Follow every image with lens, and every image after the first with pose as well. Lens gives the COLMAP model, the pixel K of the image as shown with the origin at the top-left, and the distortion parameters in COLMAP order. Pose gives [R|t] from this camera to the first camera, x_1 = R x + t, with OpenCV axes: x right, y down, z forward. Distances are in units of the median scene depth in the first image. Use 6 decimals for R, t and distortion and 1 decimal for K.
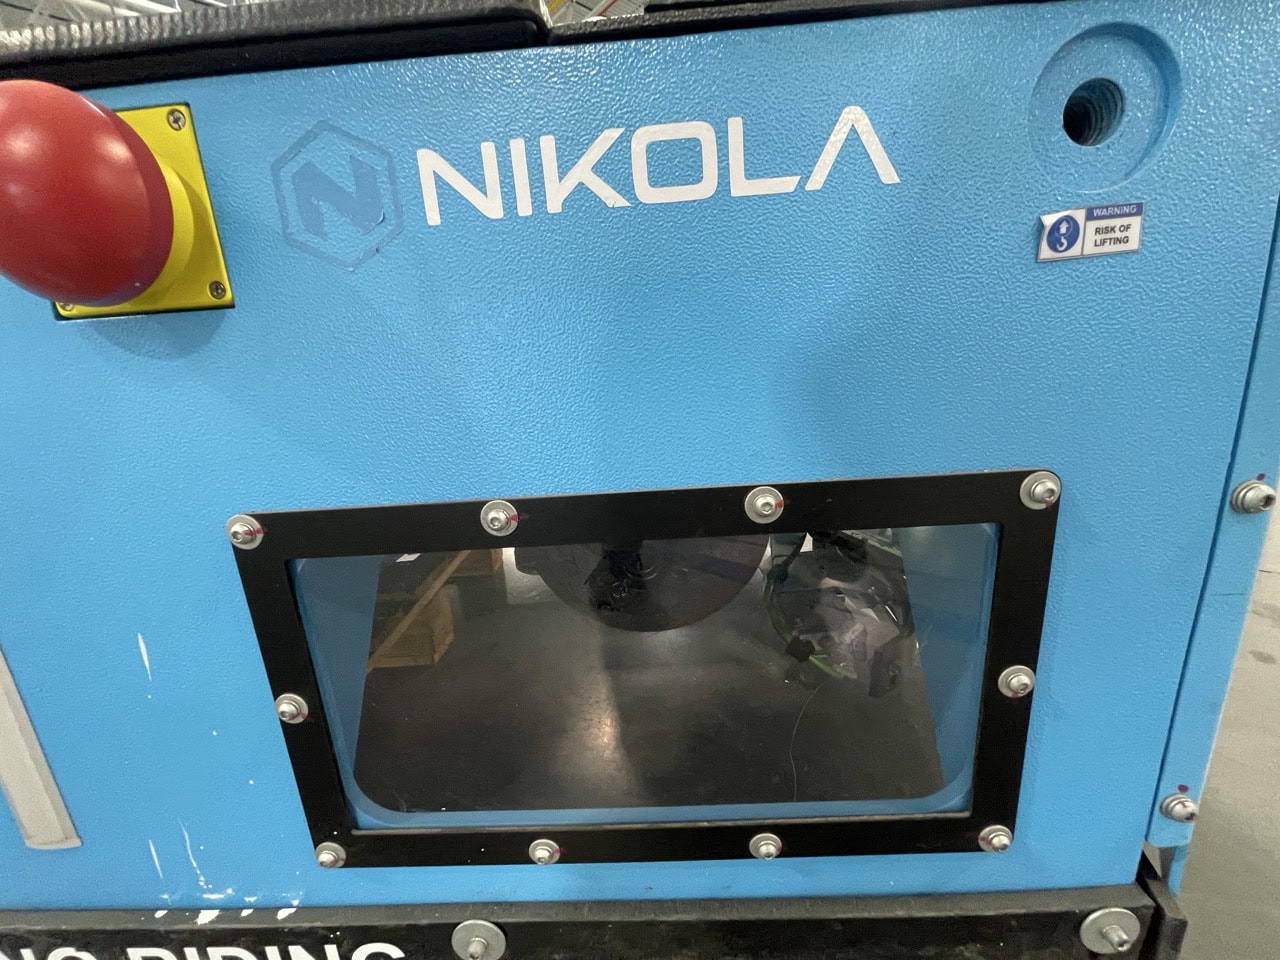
lens RADIAL K [[512.4, 0, 640.0], [0, 512.4, 480.0], [0, 0, 1]] dist [-0.010012, 0.000067]
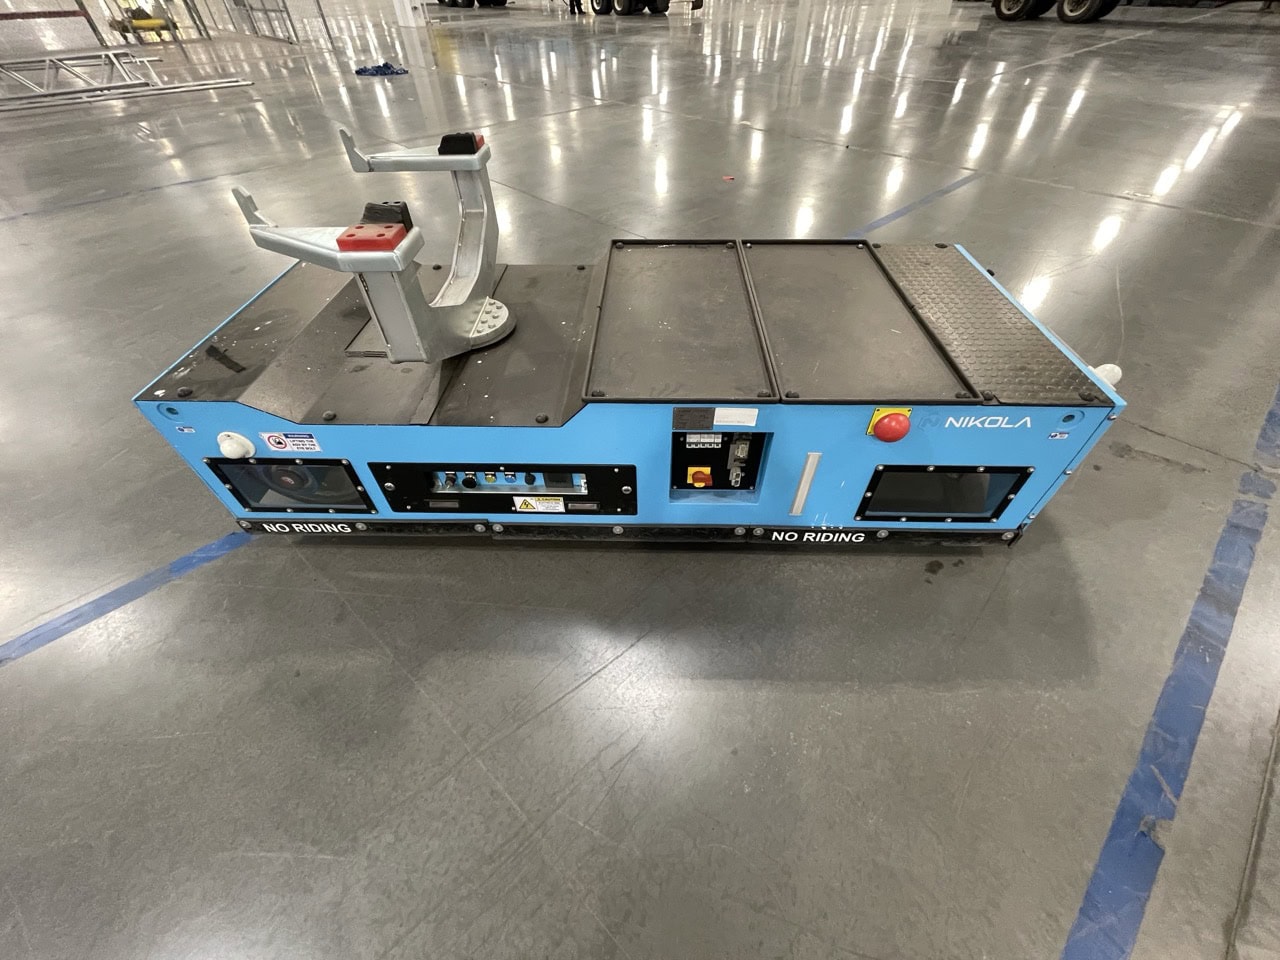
lens RADIAL K [[511.6, 0, 635.5], [0, 511.6, 481.8], [0, 0, 1]] dist [-0.000049, -0.000080]
pose [[0.998829, 0.032213, 0.036085, -3.711747], [-0.046312, 0.852217, 0.521135, -2.569043], [-0.013965, -0.522197, 0.852711, -3.759589]]
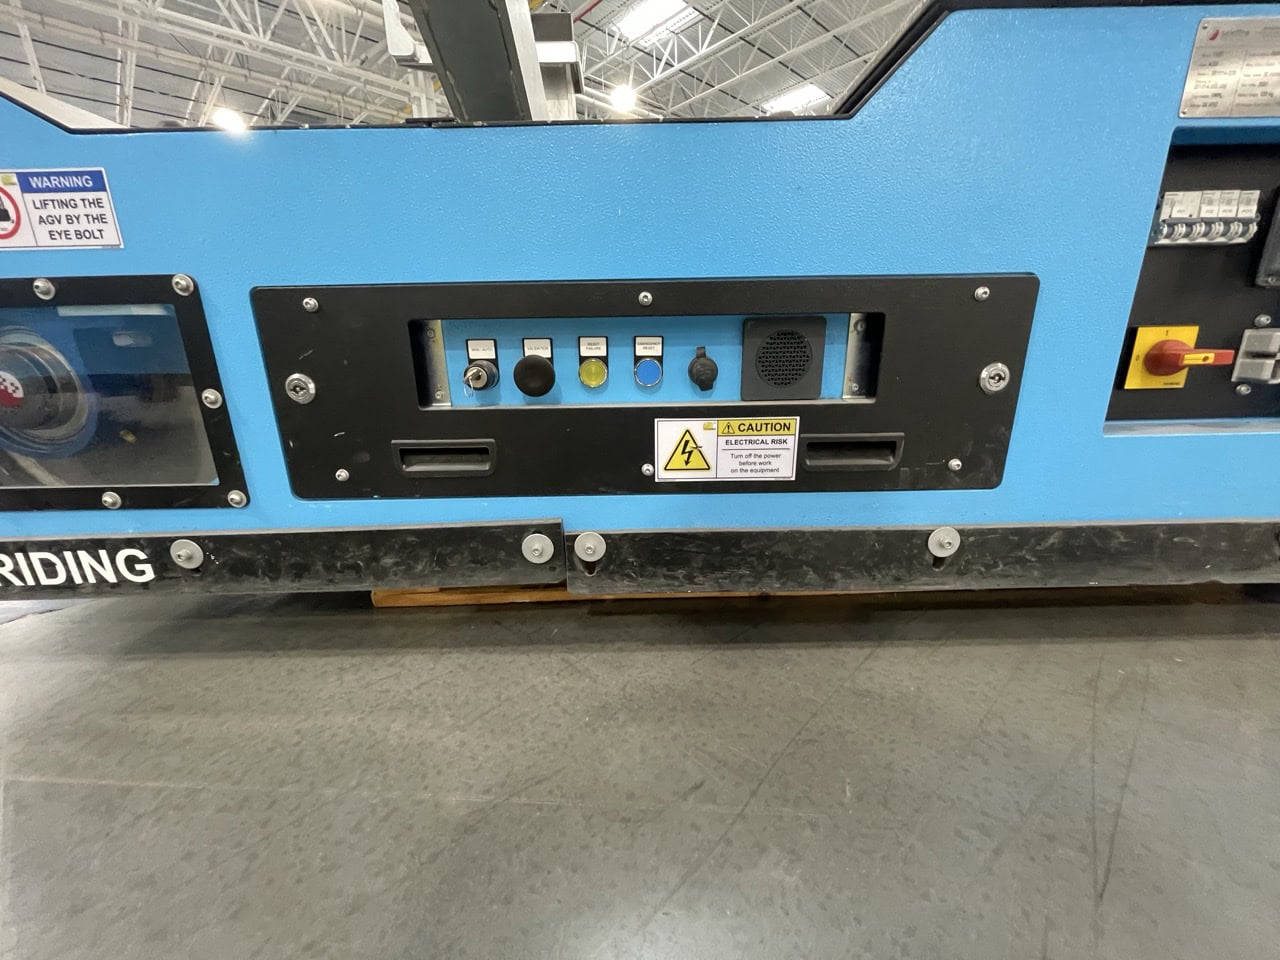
lens RADIAL K [[513.6, 0, 639.6], [0, 513.6, 485.9], [0, 0, 1]] dist [-0.000844, 0.000247]
pose [[0.998546, 0.035155, 0.040871, -5.099881], [-0.036762, 0.998553, 0.039258, 1.059595], [-0.039432, -0.040704, 0.998393, -0.714965]]
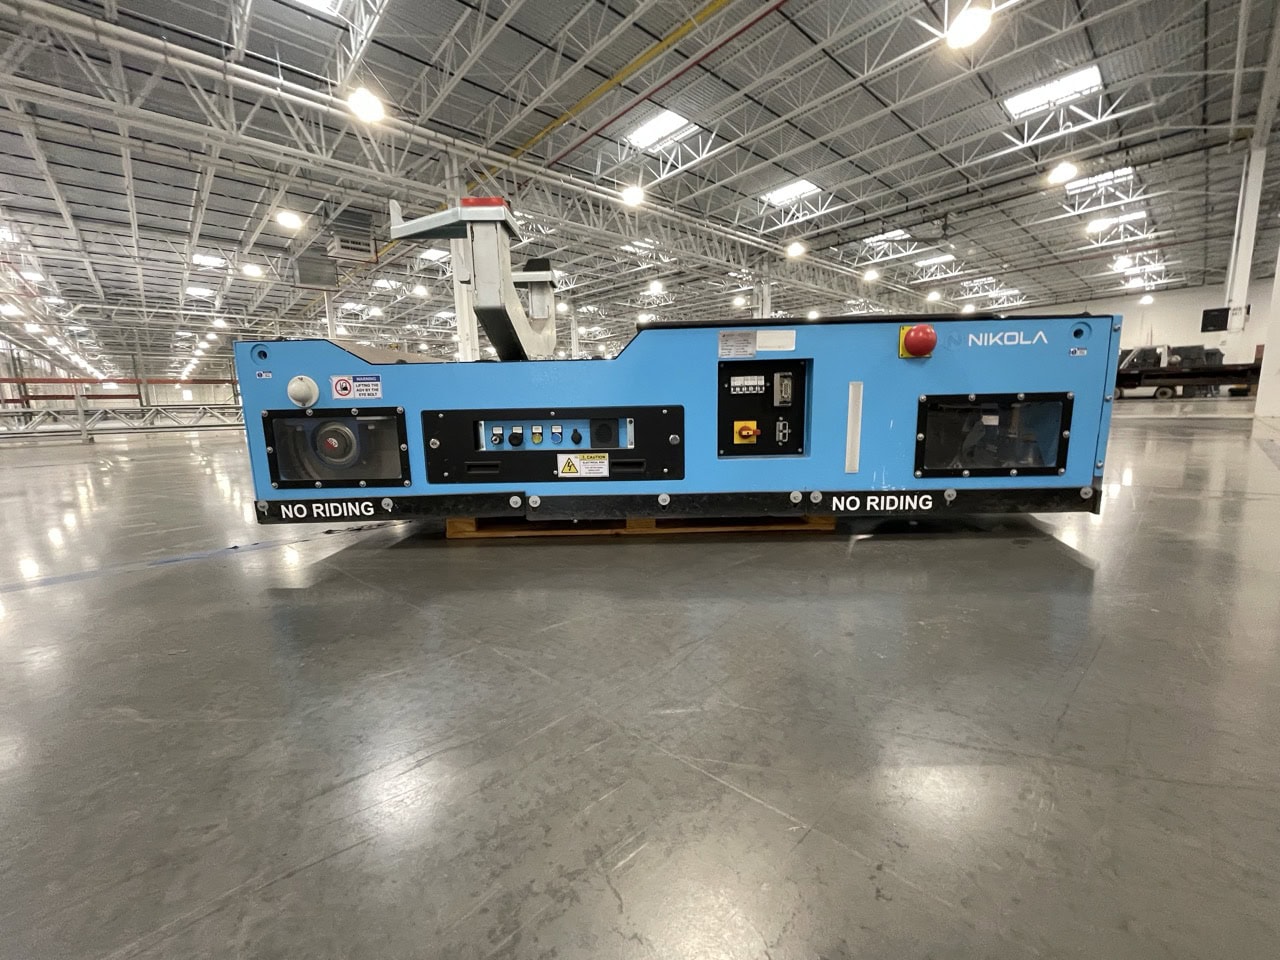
lens RADIAL K [[513.6, 0, 639.6], [0, 513.6, 485.9], [0, 0, 1]] dist [-0.000844, 0.000247]
pose [[0.999153, 0.040139, 0.009055, -4.031753], [-0.039329, 0.996277, -0.076715, 1.660664], [-0.012100, 0.076294, 0.997012, -4.580405]]
